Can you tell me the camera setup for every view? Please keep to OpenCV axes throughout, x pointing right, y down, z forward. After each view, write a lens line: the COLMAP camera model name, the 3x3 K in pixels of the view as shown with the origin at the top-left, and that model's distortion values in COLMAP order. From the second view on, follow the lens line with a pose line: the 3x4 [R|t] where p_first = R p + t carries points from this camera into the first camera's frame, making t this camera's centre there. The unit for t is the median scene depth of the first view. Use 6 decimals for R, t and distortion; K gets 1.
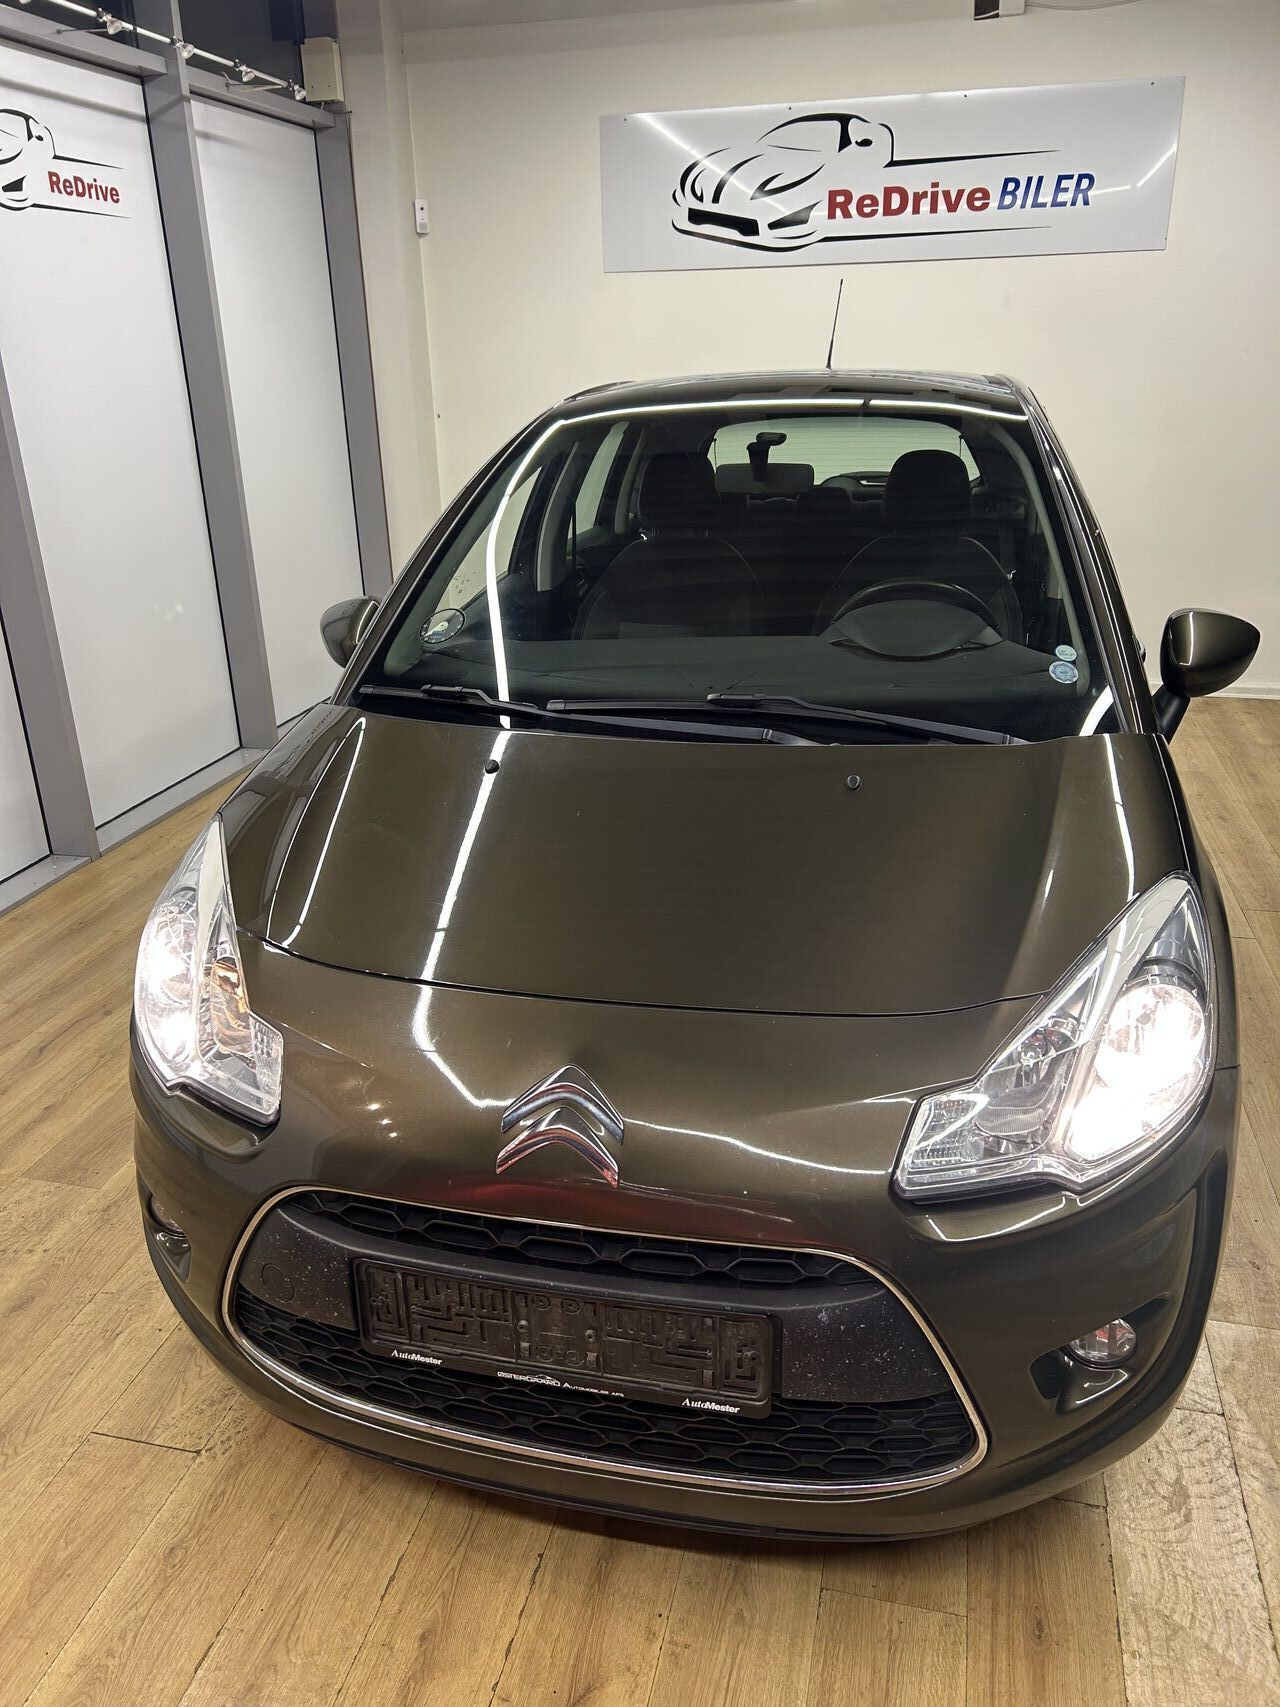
lens RADIAL K [[1282.5, 0, 634.4], [0, 1282.5, 859.3], [0, 0, 1]] dist [0.049899, -0.038762]
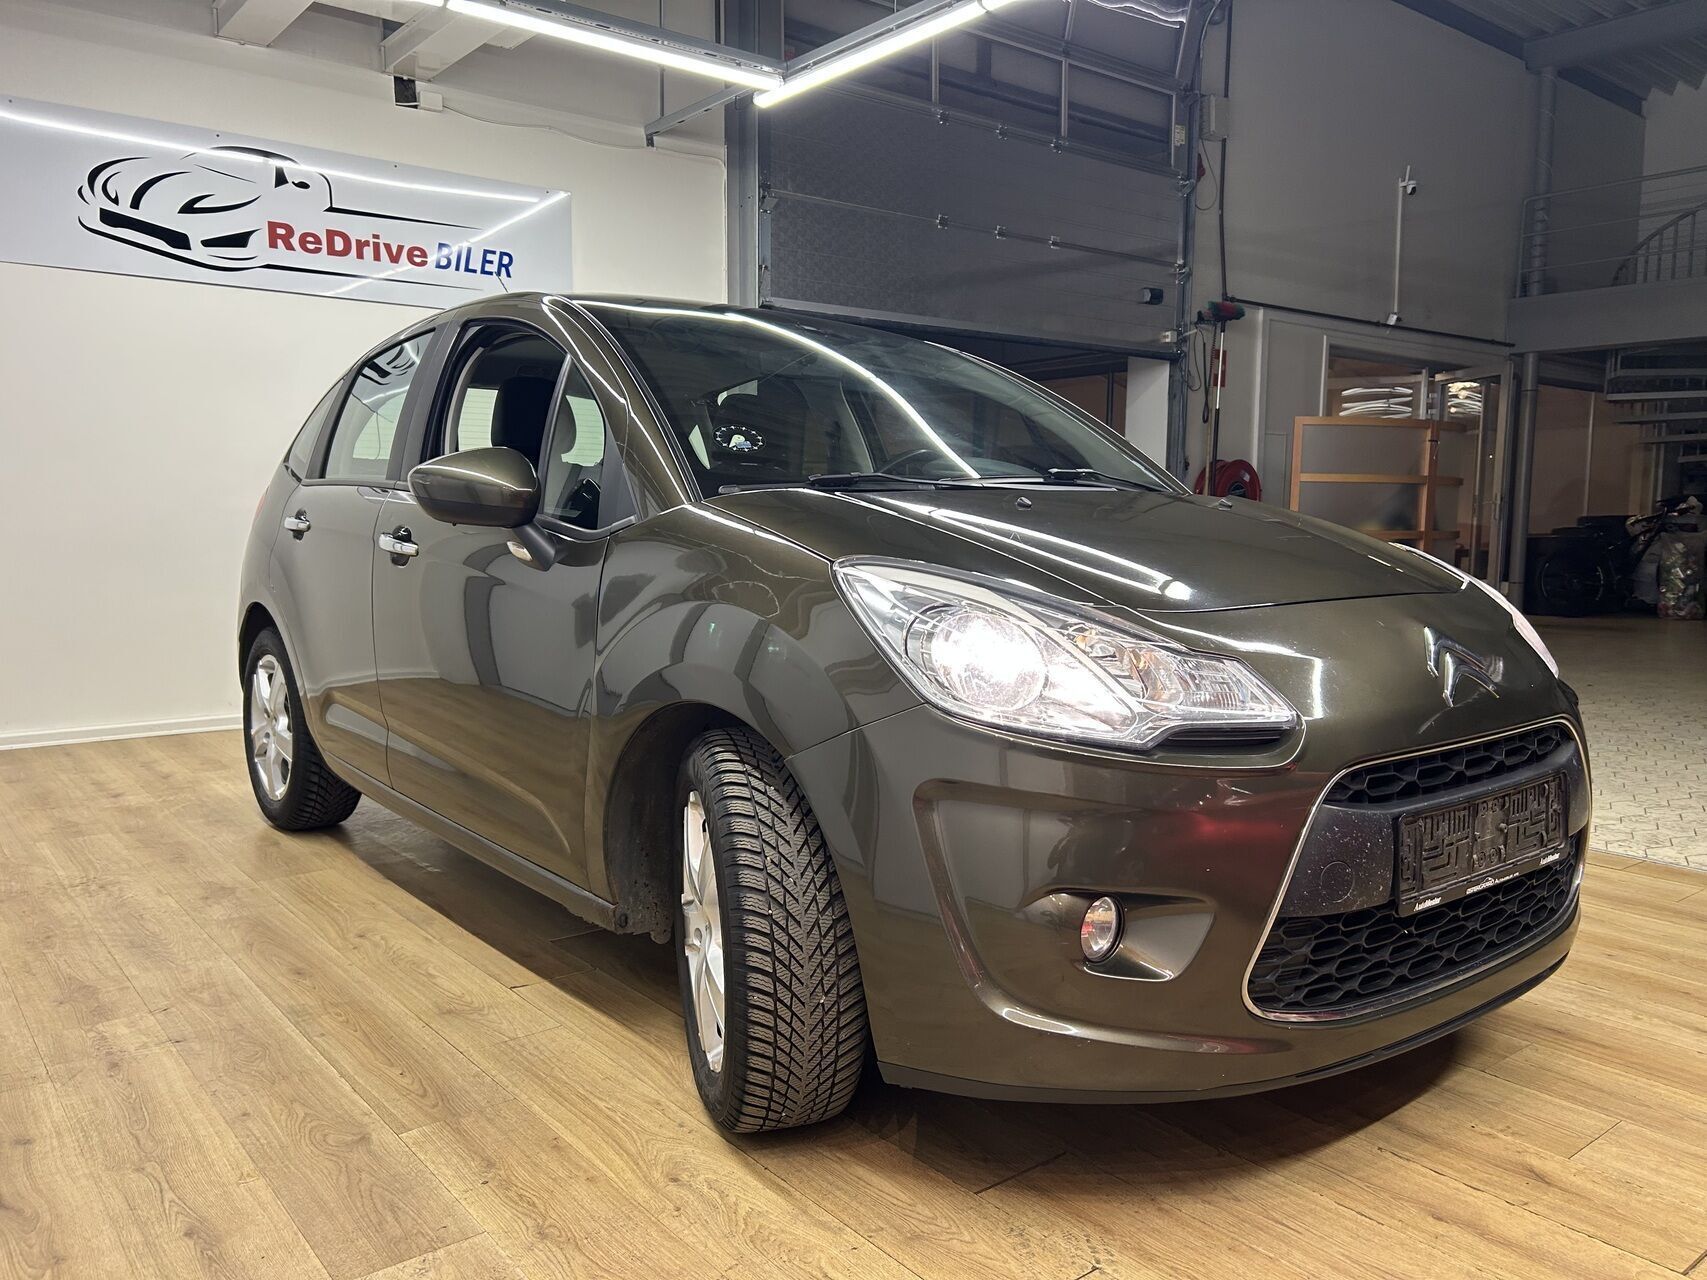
lens RADIAL K [[1282.5, 0, 862.7], [0, 1282.5, 642.1], [0, 0, 1]] dist [0.049899, -0.038762]
pose [[0.607381, -0.056239, 0.792417, -0.414944], [0.276145, 0.950233, -0.144223, 0.061218], [-0.744870, 0.306421, 0.592684, 0.195729]]
